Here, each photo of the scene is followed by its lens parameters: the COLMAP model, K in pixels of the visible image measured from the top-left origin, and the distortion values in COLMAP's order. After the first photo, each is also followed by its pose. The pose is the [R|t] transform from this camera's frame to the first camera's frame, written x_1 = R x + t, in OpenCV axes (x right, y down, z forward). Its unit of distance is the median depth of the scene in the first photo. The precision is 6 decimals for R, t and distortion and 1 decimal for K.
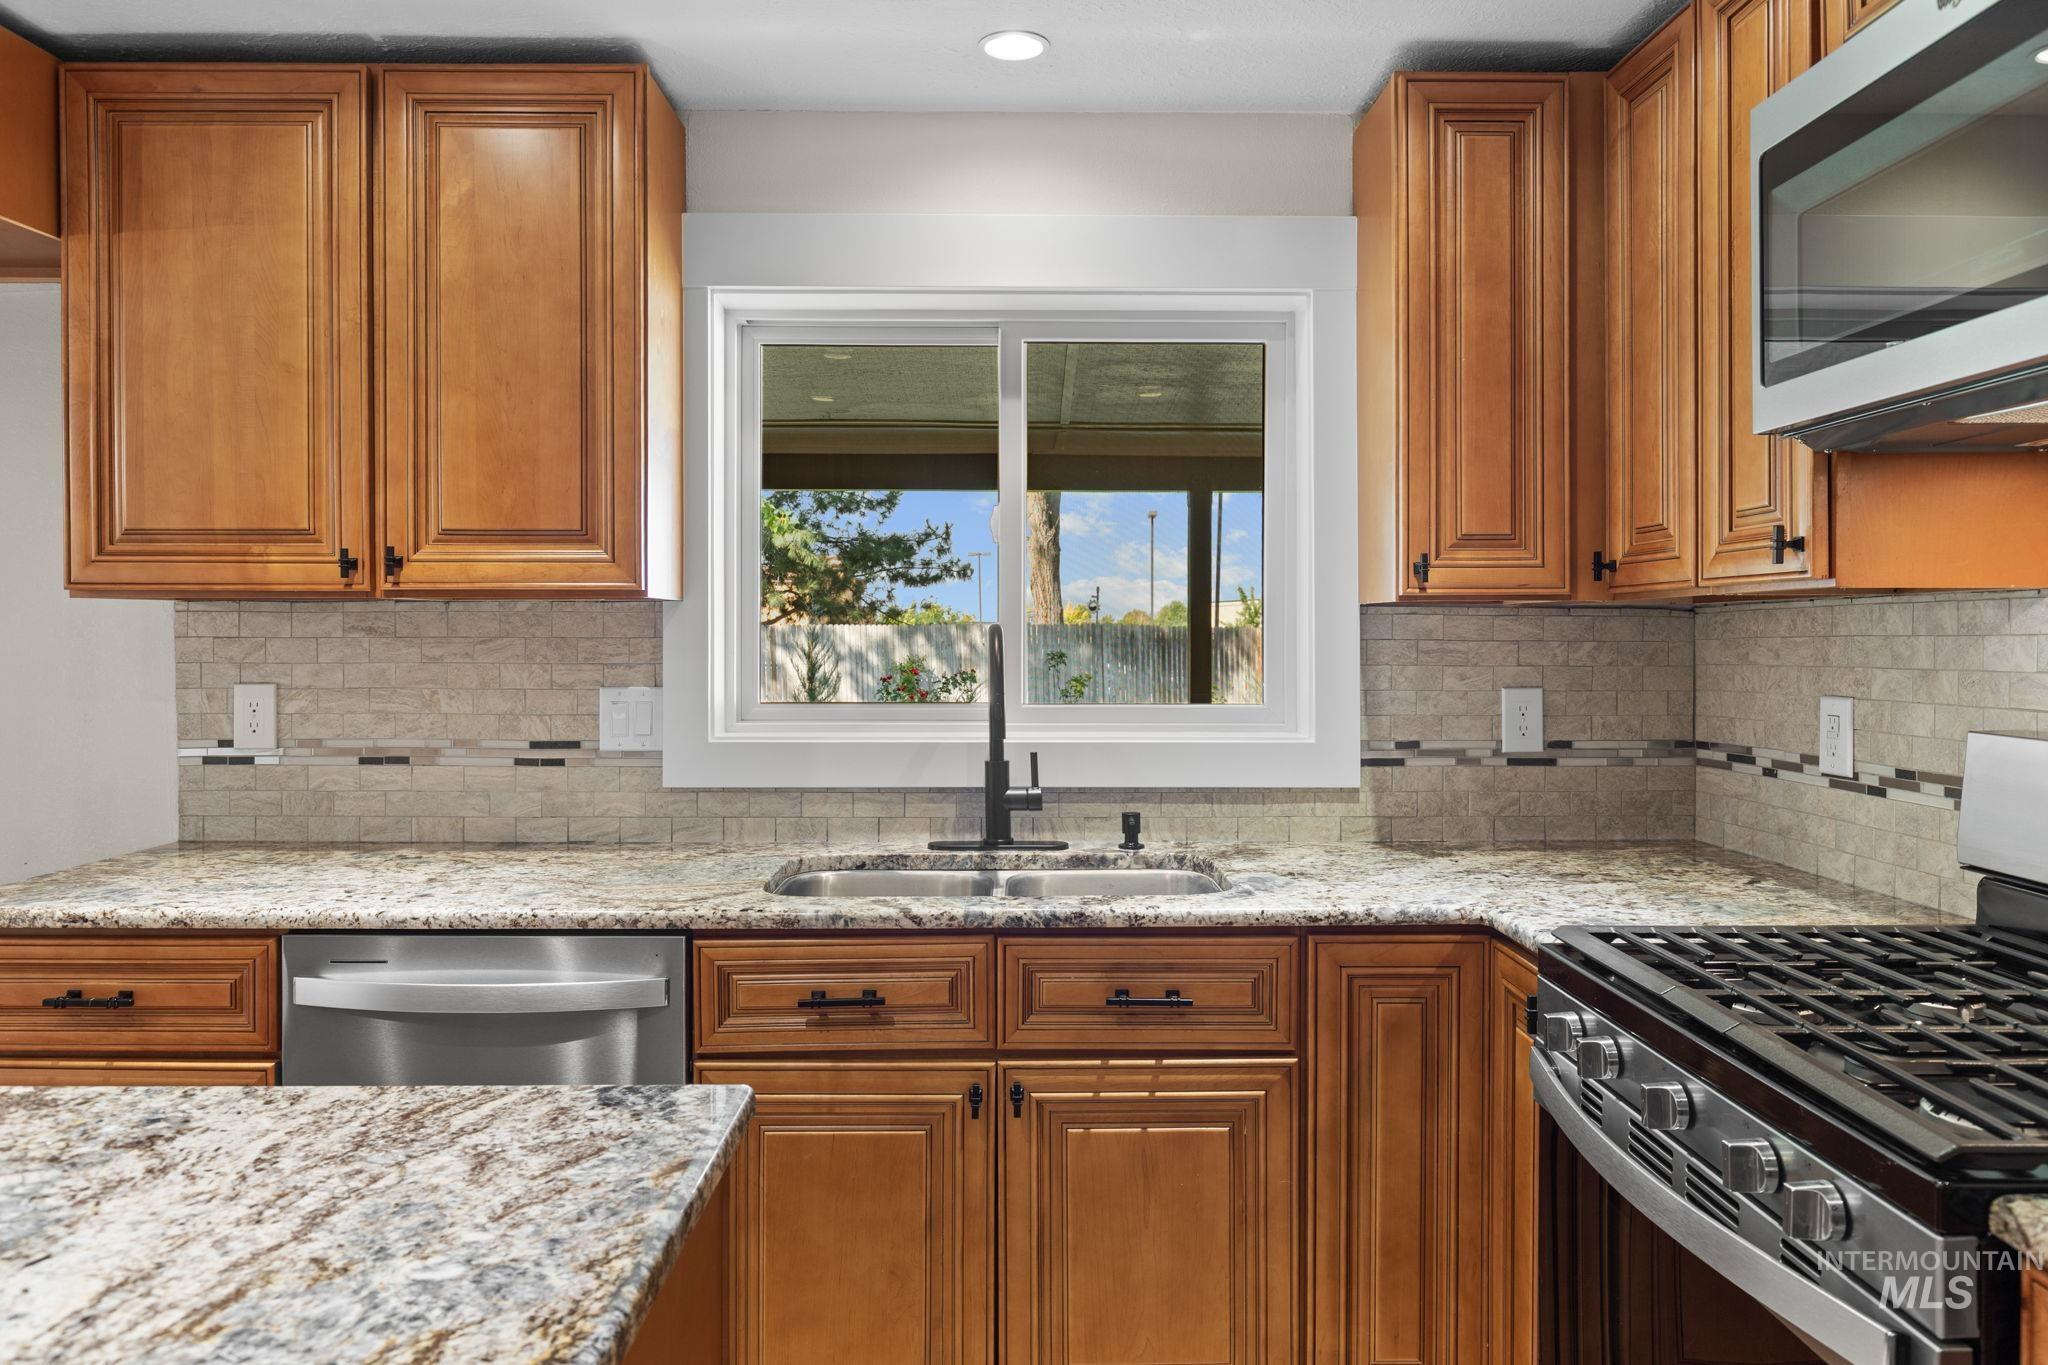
lens RADIAL K [[1371.0, 0, 1020.8], [0, 1371.0, 639.7], [0, 0, 1]] dist [-0.000009, -0.003792]
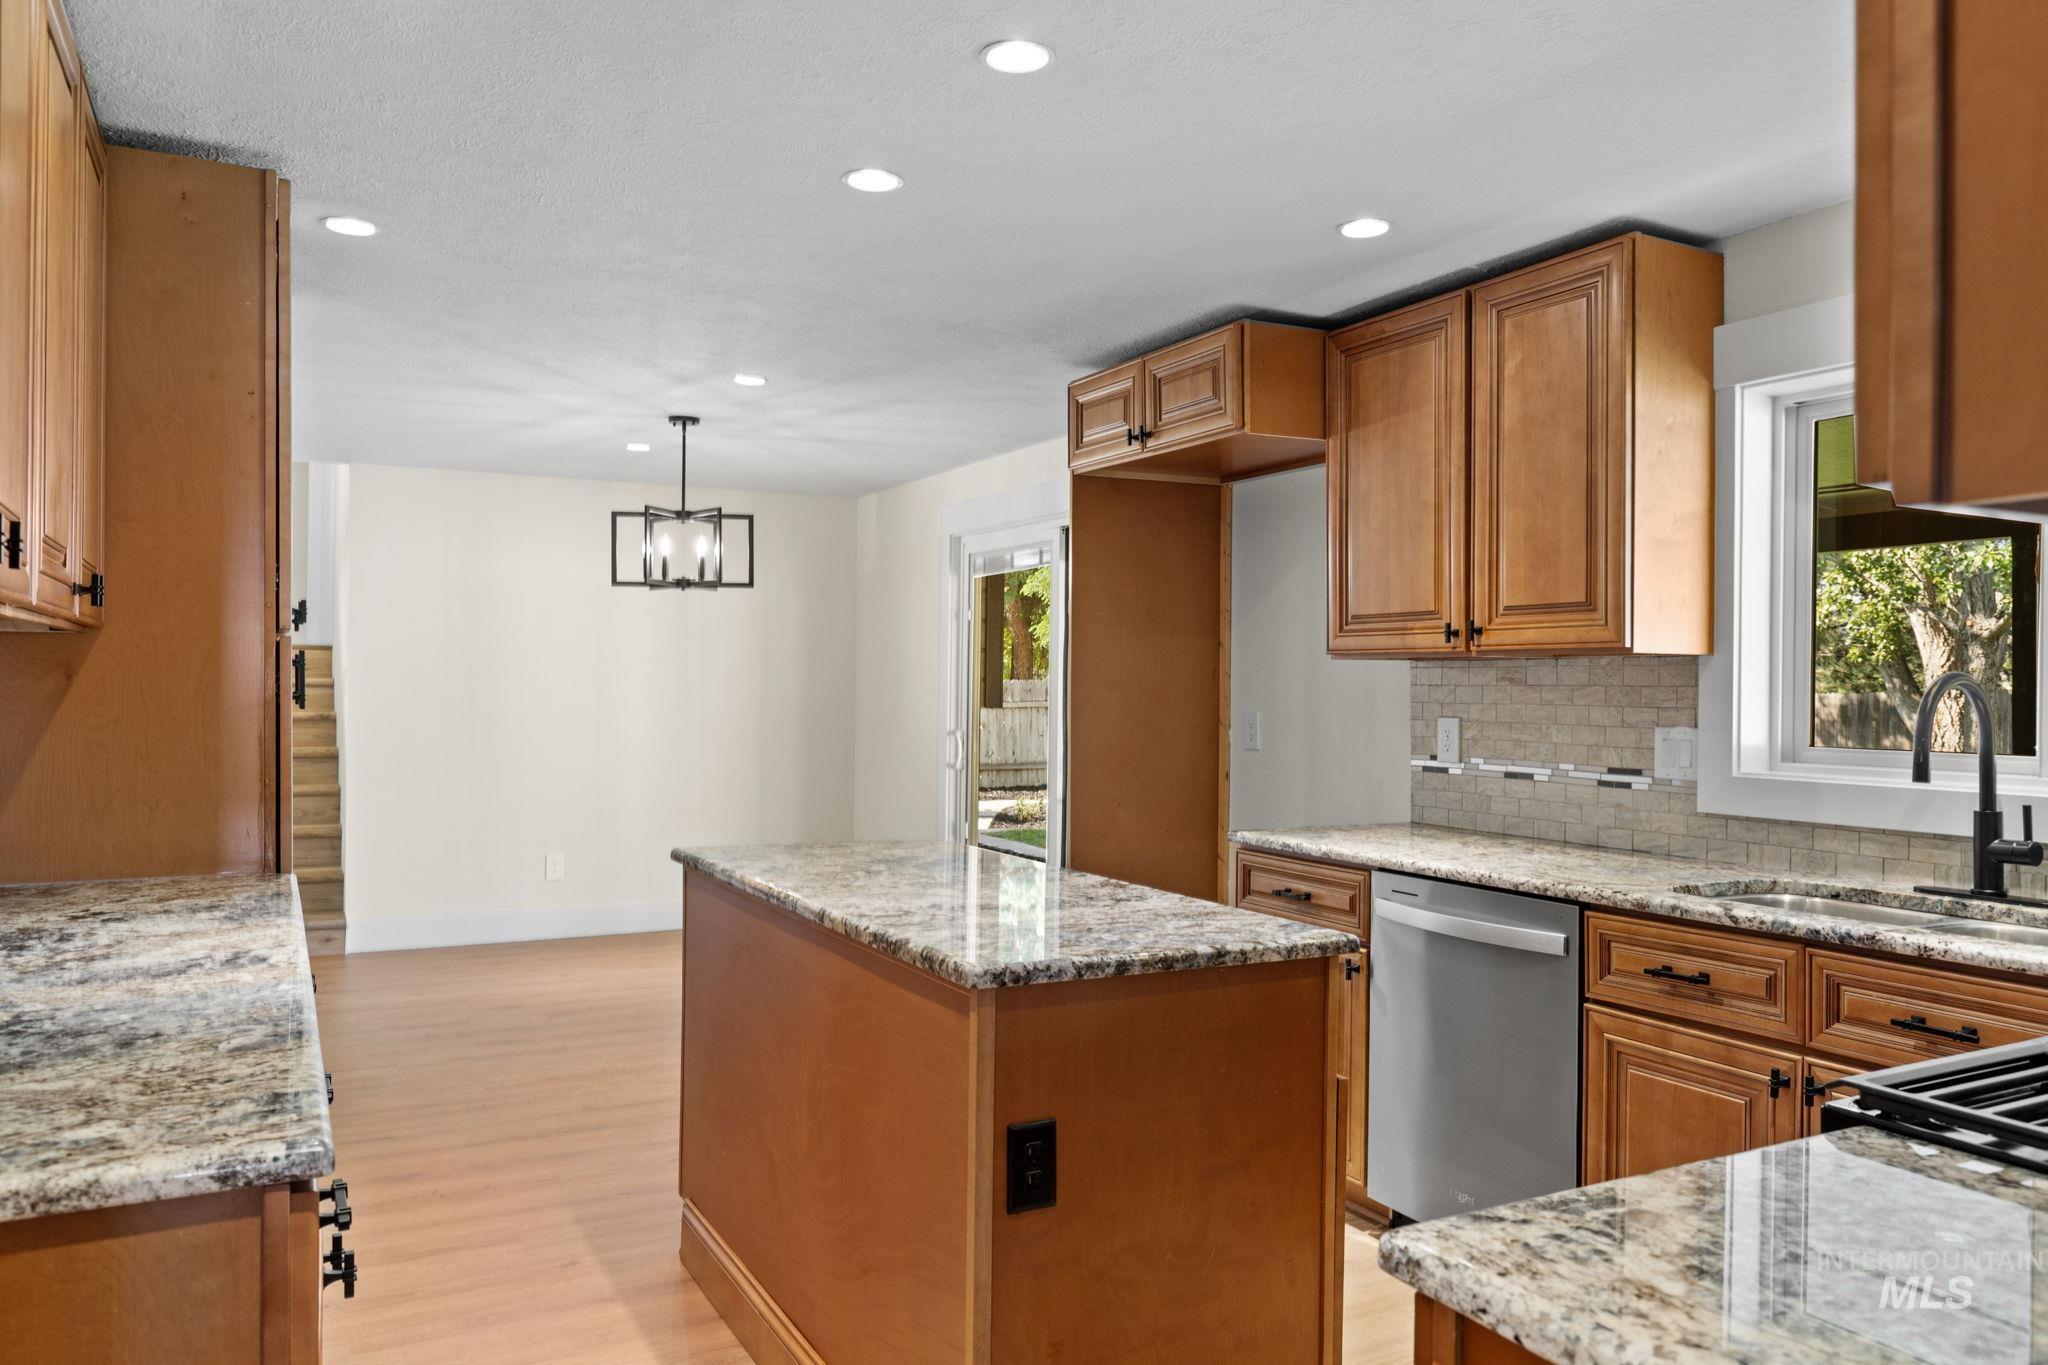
lens RADIAL K [[1371.0, 0, 1022.3], [0, 1371.0, 690.4], [0, 0, 1]] dist [-0.000009, -0.003792]
pose [[0.473319, 0.006182, -0.880869, 0.564765], [-0.014985, 0.999887, -0.001034, 0.013398], [0.880764, 0.013689, 0.473358, -0.091316]]
